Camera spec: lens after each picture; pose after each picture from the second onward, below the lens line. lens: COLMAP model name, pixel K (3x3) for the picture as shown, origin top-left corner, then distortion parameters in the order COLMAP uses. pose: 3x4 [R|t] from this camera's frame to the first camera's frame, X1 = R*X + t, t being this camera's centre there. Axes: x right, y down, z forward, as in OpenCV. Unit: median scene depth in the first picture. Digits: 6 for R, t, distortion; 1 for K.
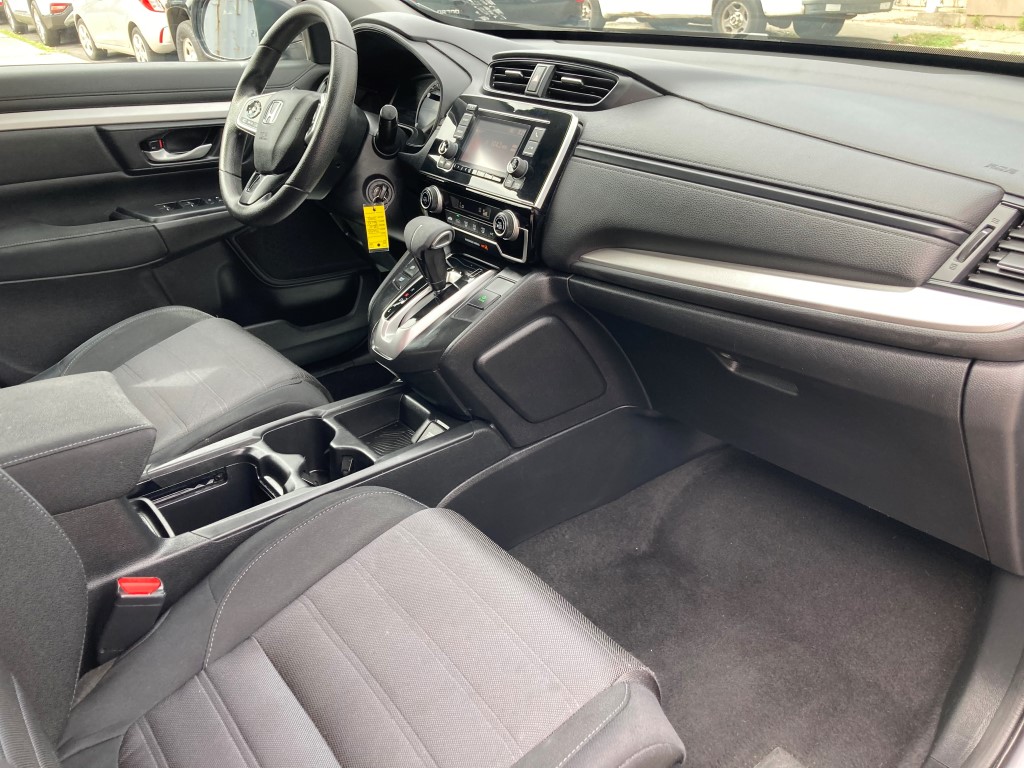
lens RADIAL K [[848.2, 0, 512.2], [0, 848.2, 378.8], [0, 0, 1]] dist [0.011771, -0.004198]
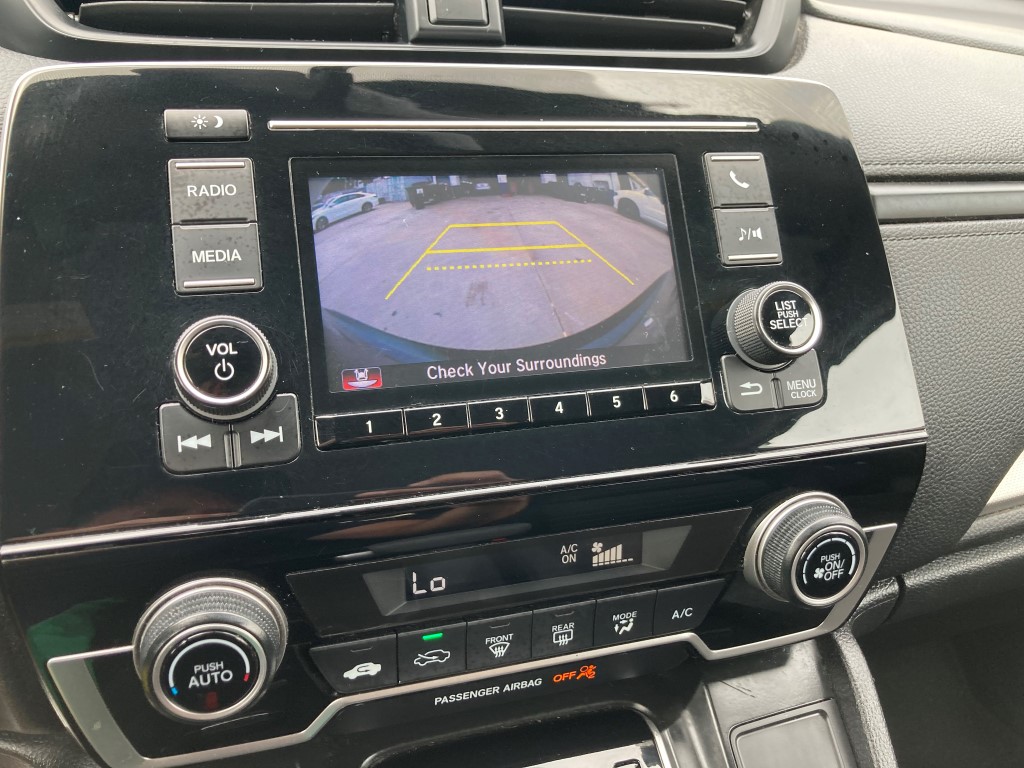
lens RADIAL K [[848.2, 0, 502.7], [0, 848.2, 369.0], [0, 0, 1]] dist [0.011771, -0.004198]
pose [[0.348967, -0.362813, 0.864054, -0.223755], [0.359459, 0.903314, 0.234123, -0.306523], [-0.865455, 0.228891, 0.445643, 0.917628]]
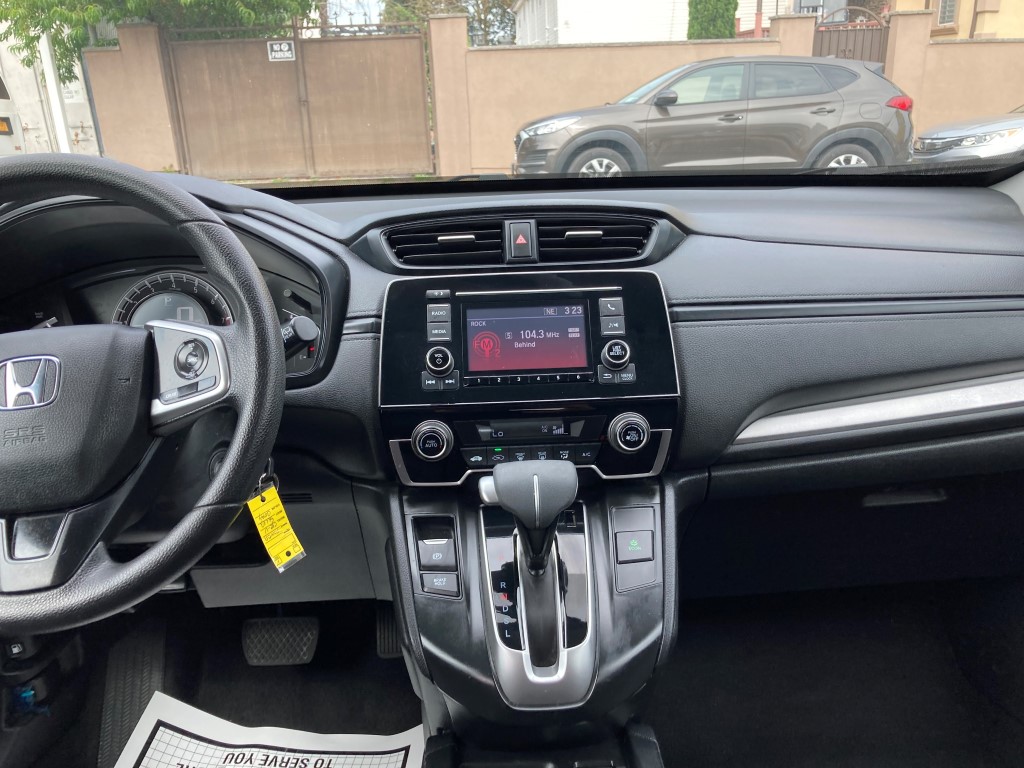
lens RADIAL K [[848.2, 0, 513.9], [0, 848.2, 385.8], [0, 0, 1]] dist [0.011771, -0.004198]
pose [[0.564434, -0.247714, 0.787434, -0.585353], [0.372023, 0.927881, 0.025230, -0.261631], [-0.736894, 0.278703, 0.615883, 0.600793]]
